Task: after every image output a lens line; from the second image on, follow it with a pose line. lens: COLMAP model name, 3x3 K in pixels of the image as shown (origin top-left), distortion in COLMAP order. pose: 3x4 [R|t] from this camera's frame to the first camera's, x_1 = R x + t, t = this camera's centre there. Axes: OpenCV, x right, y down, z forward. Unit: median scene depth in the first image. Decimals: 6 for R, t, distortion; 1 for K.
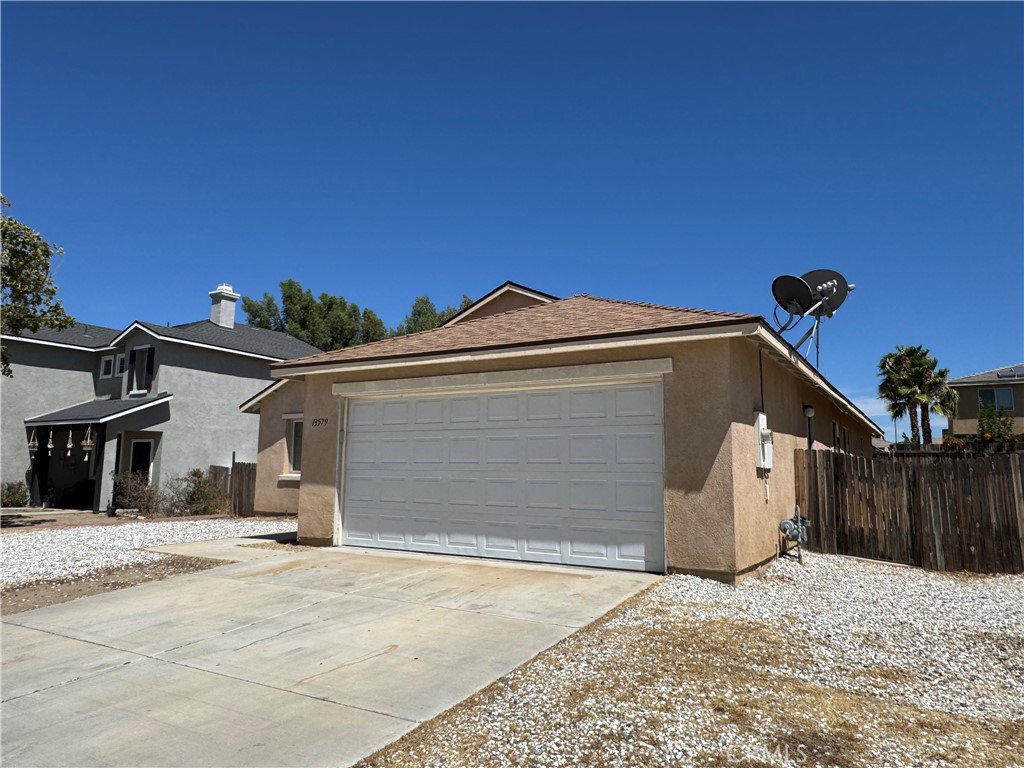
lens RADIAL K [[687.7, 0, 510.8], [0, 687.7, 383.0], [0, 0, 1]] dist [-0.000564, -0.000010]
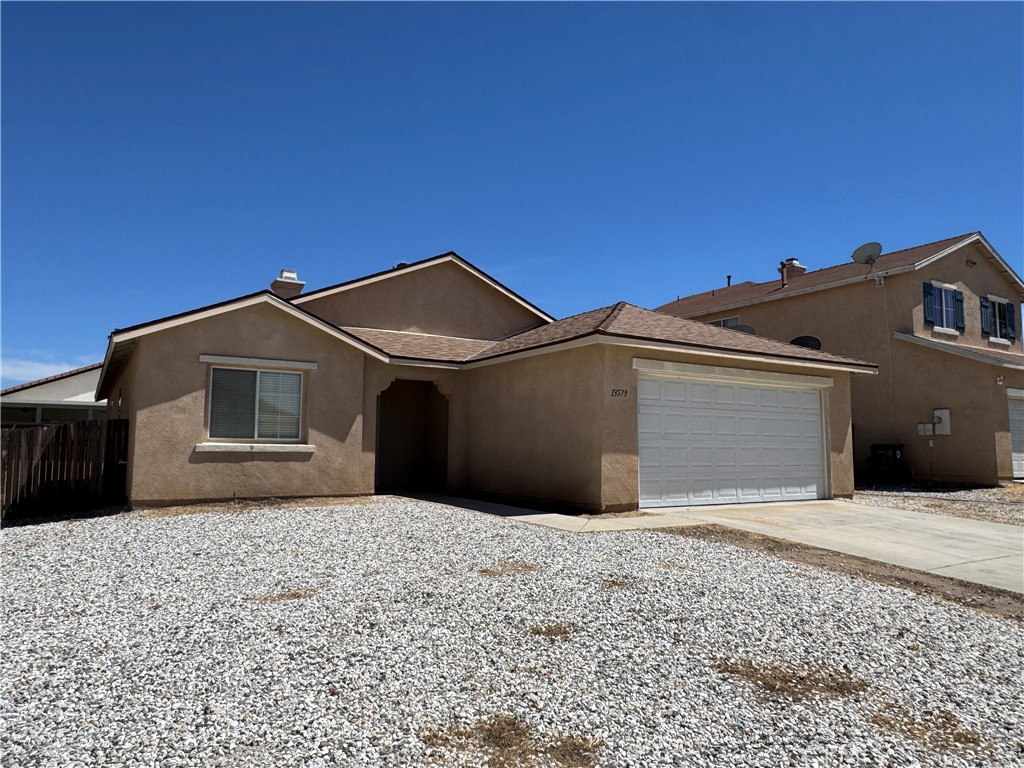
lens RADIAL K [[687.7, 0, 510.0], [0, 687.7, 382.2], [0, 0, 1]] dist [-0.000564, -0.000010]
pose [[0.462320, 0.079039, 0.883183, -1.319668], [-0.117310, 0.992716, -0.027433, 0.092426], [-0.878919, -0.090923, 0.468225, 0.693027]]
